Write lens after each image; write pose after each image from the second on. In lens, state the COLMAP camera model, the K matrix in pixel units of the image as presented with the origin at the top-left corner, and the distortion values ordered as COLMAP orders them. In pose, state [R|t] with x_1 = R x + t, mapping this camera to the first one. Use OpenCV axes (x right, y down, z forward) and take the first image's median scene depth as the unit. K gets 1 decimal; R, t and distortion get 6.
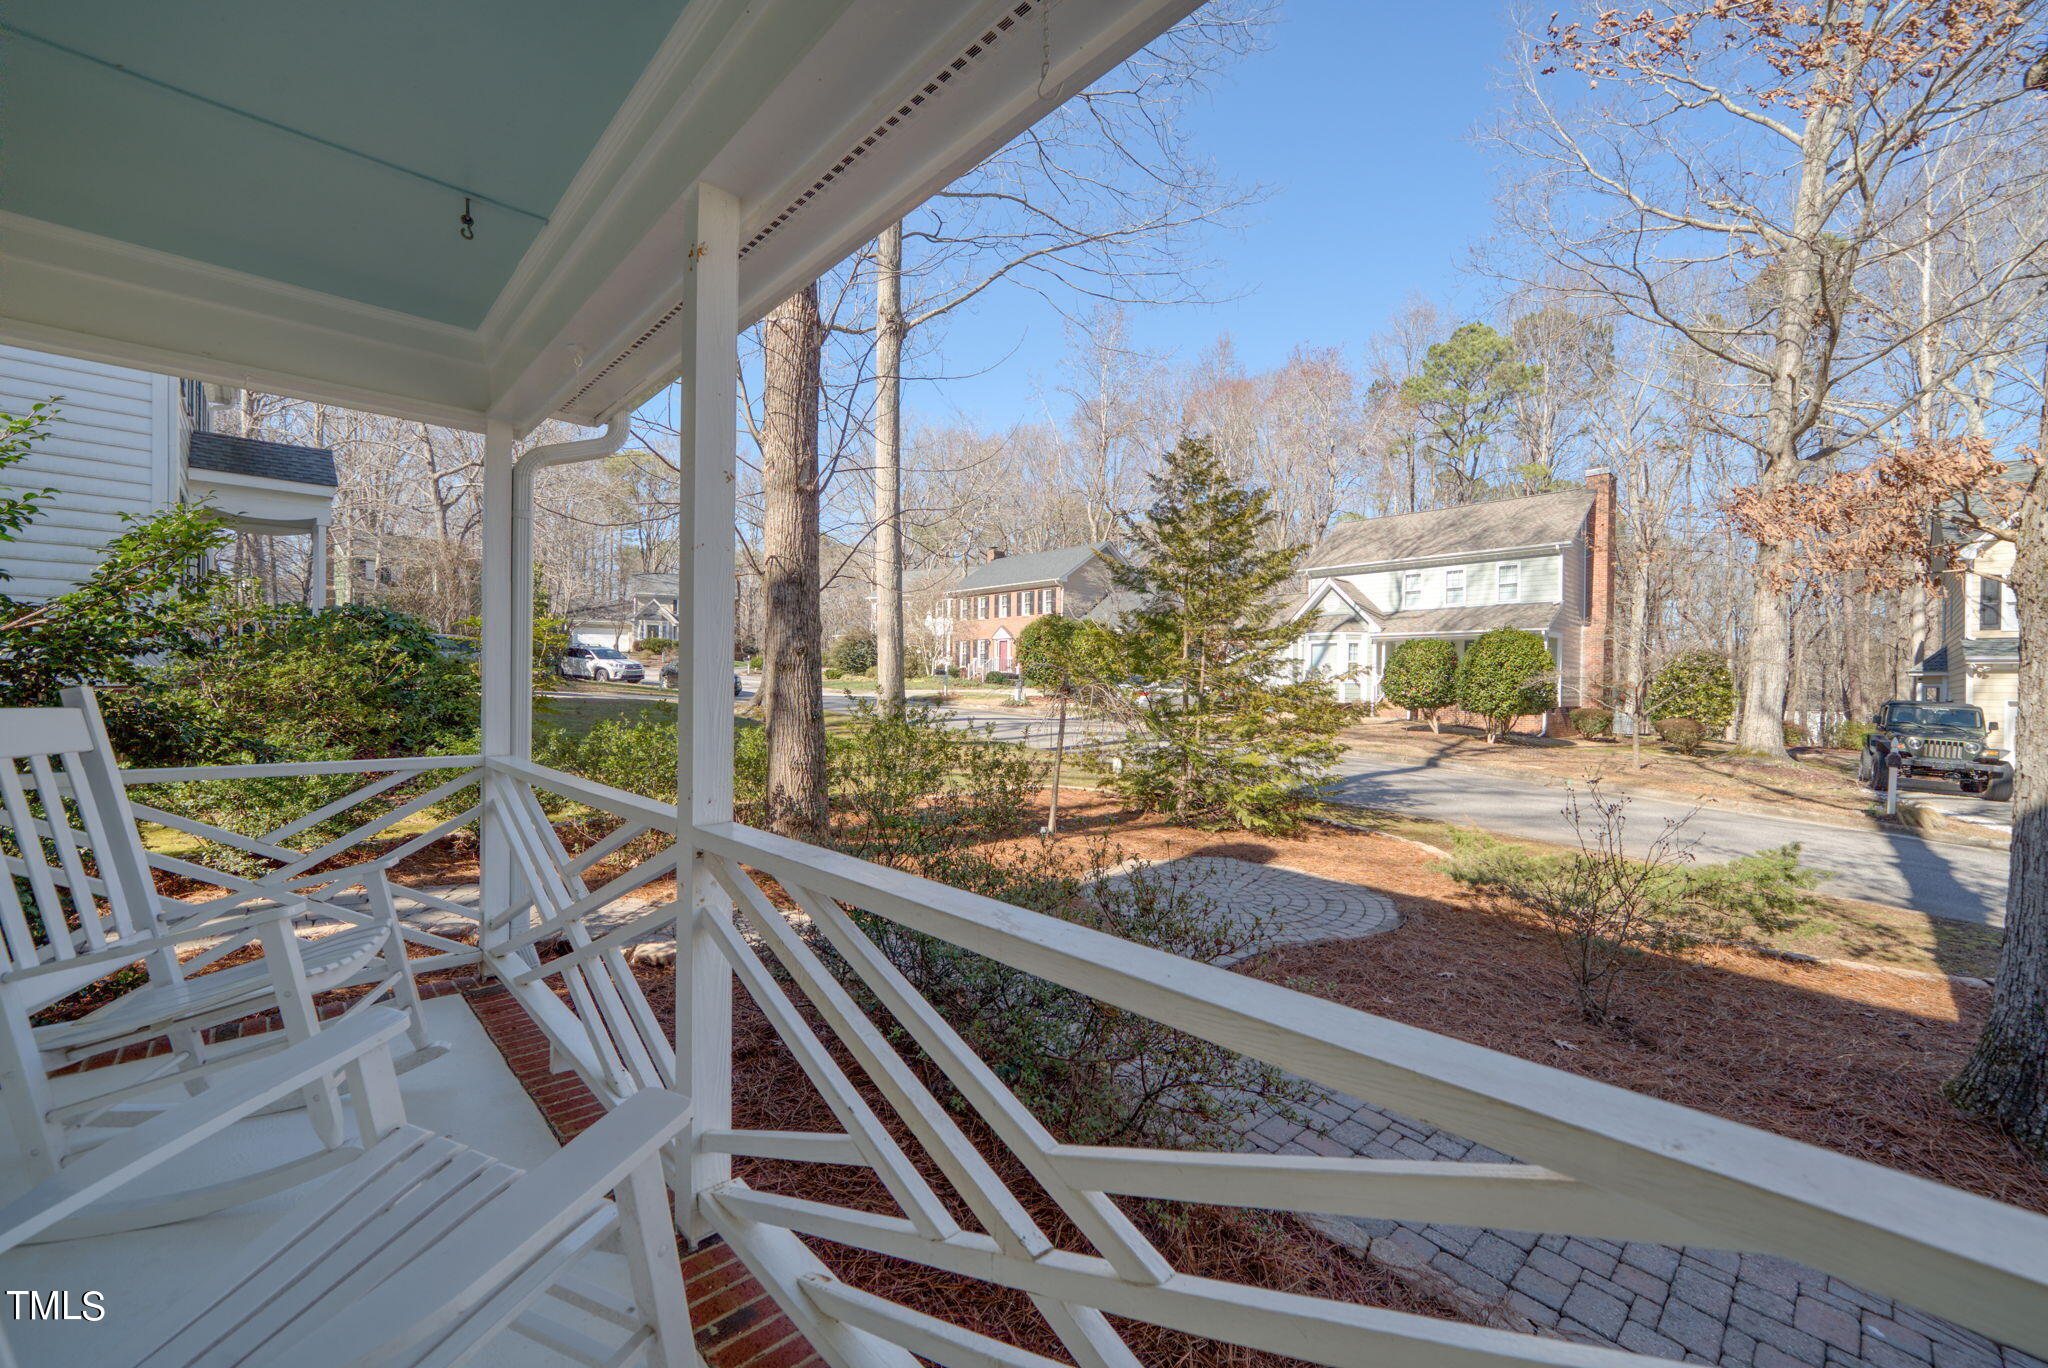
lens RADIAL K [[799.2, 0, 1019.6], [0, 799.2, 689.7], [0, 0, 1]] dist [-0.007107, 0.000387]
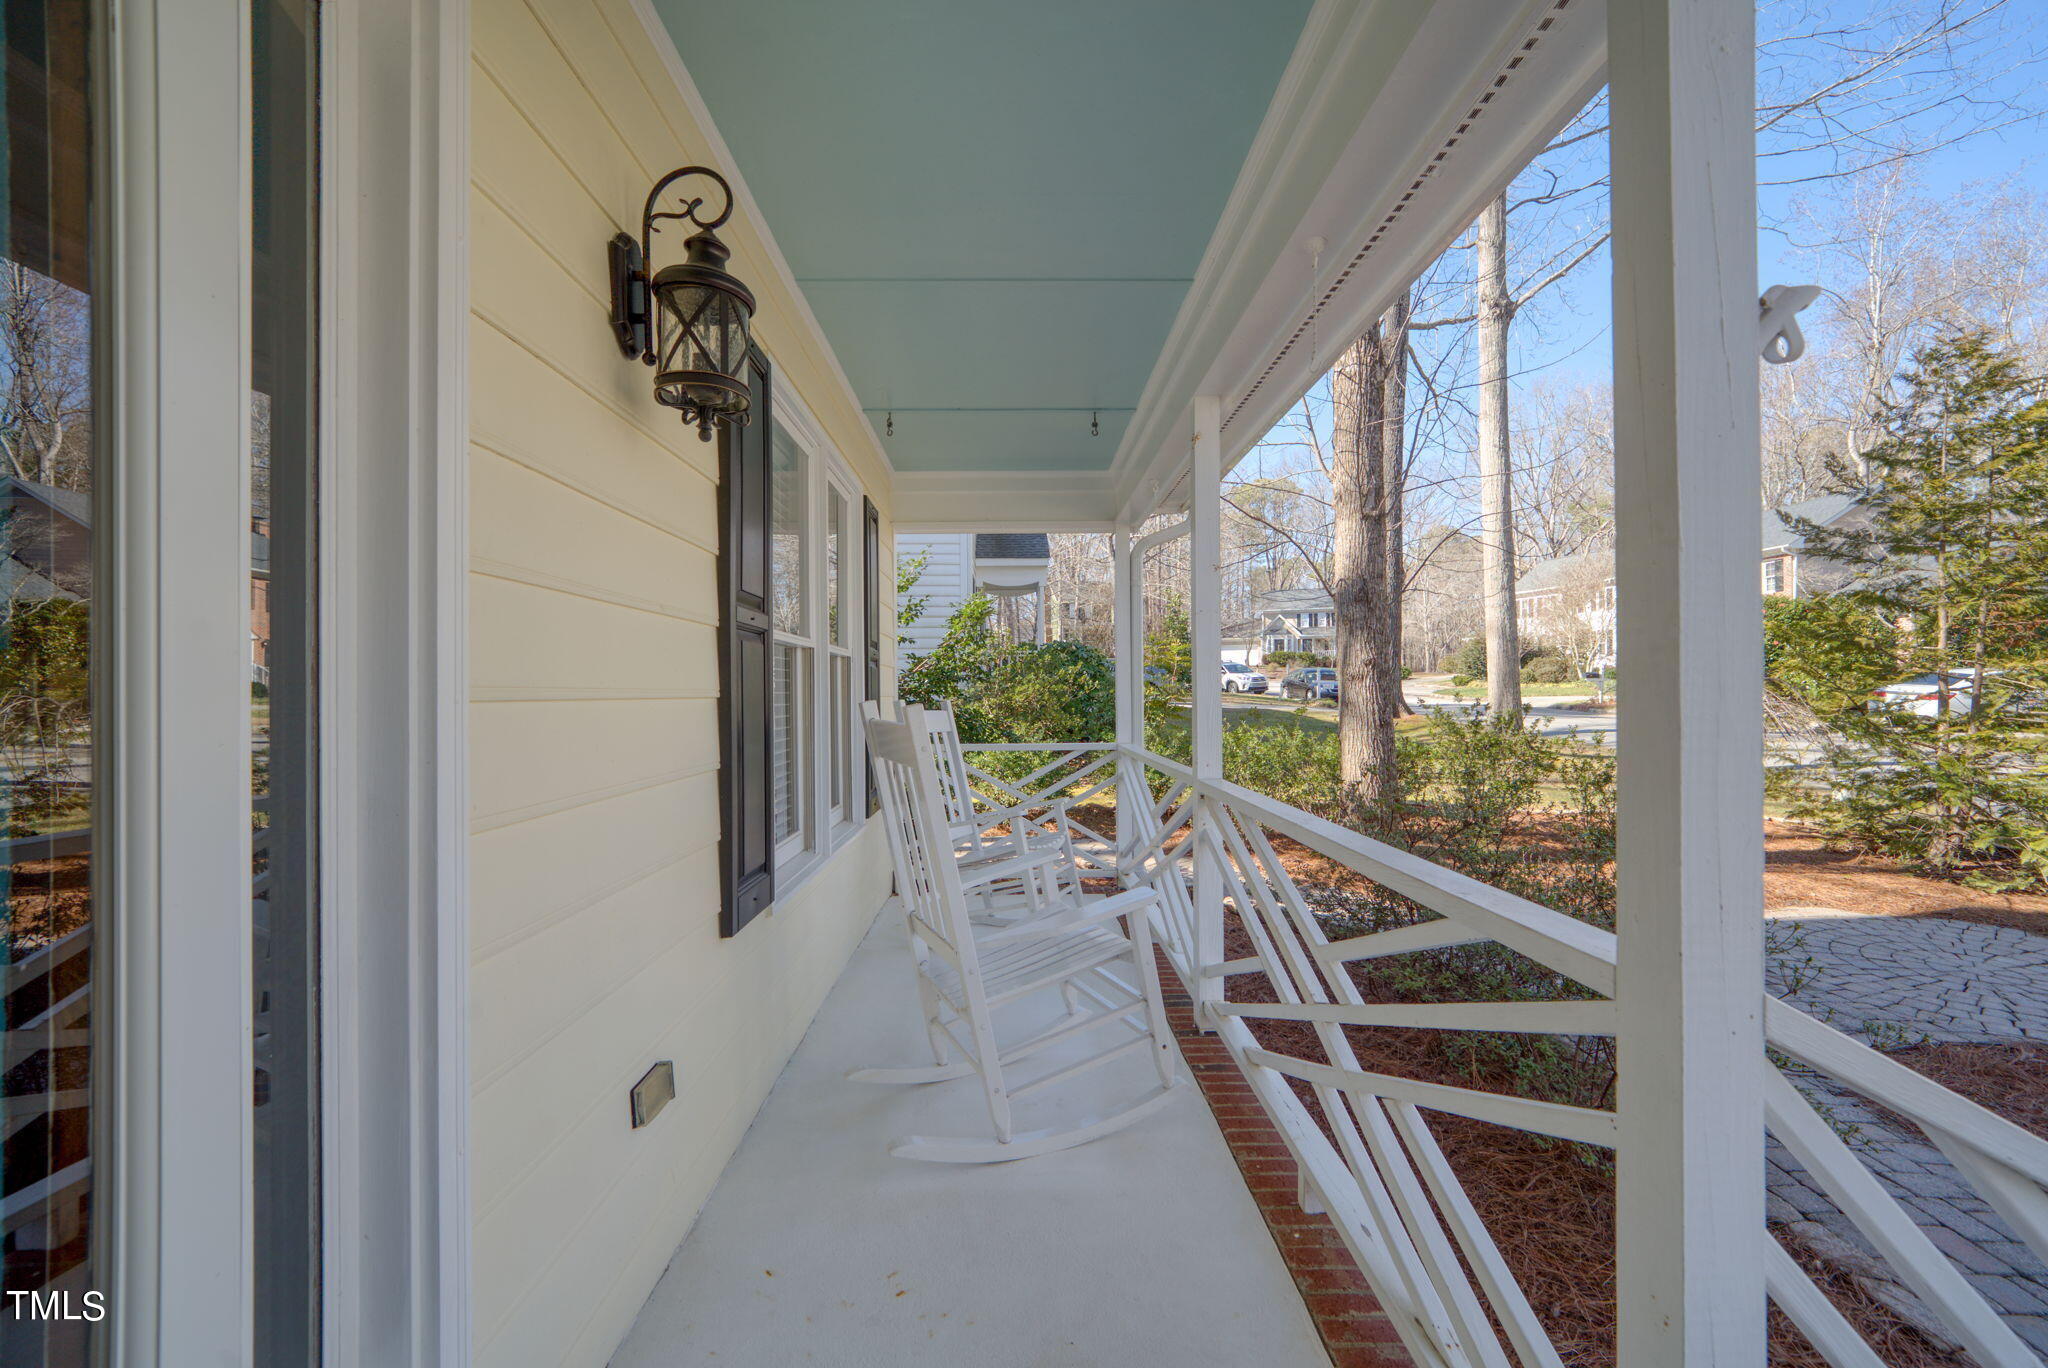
lens RADIAL K [[832.7, 0, 1024.0], [0, 832.7, 684.0], [0, 0, 1]] dist [-0.008947, -0.000008]
pose [[0.732947, -0.023867, -0.679866, 0.132807], [0.011251, 0.999673, -0.022964, 0.001712], [0.680192, 0.009182, 0.732976, -0.137119]]
